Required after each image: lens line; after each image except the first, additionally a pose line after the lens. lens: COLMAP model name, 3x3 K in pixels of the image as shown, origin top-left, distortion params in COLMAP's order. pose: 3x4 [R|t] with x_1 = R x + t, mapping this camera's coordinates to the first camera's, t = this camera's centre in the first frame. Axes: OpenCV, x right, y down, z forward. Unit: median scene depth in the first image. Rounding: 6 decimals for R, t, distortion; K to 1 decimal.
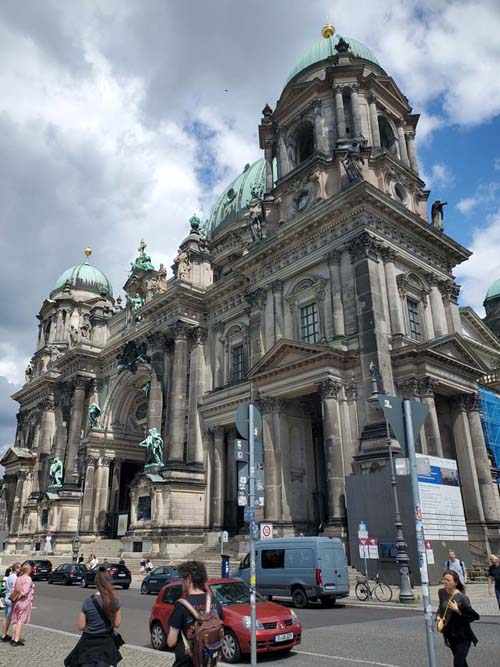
lens RADIAL K [[512.9, 0, 233.3], [0, 512.9, 346.7], [0, 0, 1]] dist [0.194181, -0.507979]
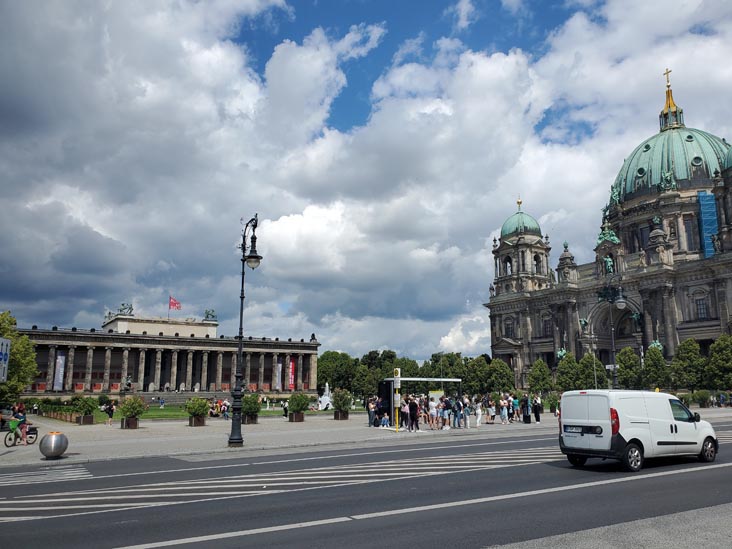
lens RADIAL K [[577.4, 0, 366.5], [0, 577.4, 286.0], [0, 0, 1]] dist [-0.001652, 0.002607]
pose [[0.988928, -0.040910, -0.142643, -0.954483], [0.067548, 0.979989, 0.187238, -0.564289], [0.132129, -0.194800, 0.971903, -1.338749]]
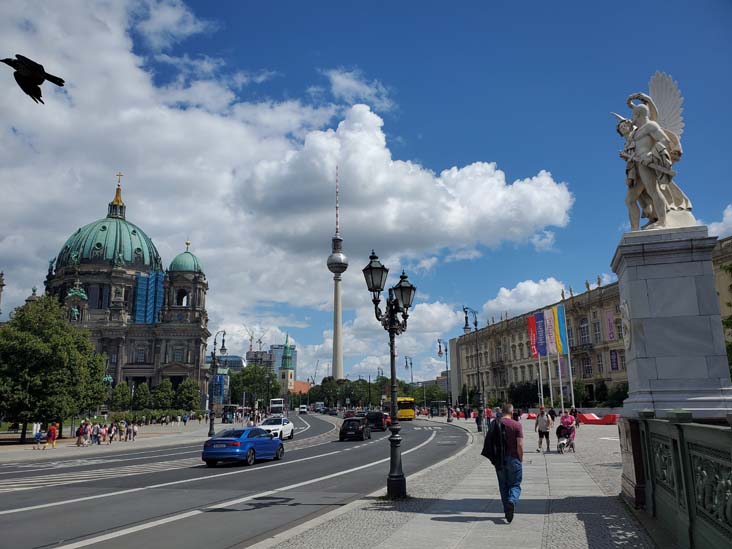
lens RADIAL K [[577.4, 0, 366.5], [0, 577.4, 286.0], [0, 0, 1]] dist [-0.001652, 0.002607]
pose [[0.516528, 0.151639, 0.842736, -2.225711], [-0.291033, 0.956693, 0.006236, -0.770274], [-0.805294, -0.248485, 0.538291, -1.793244]]
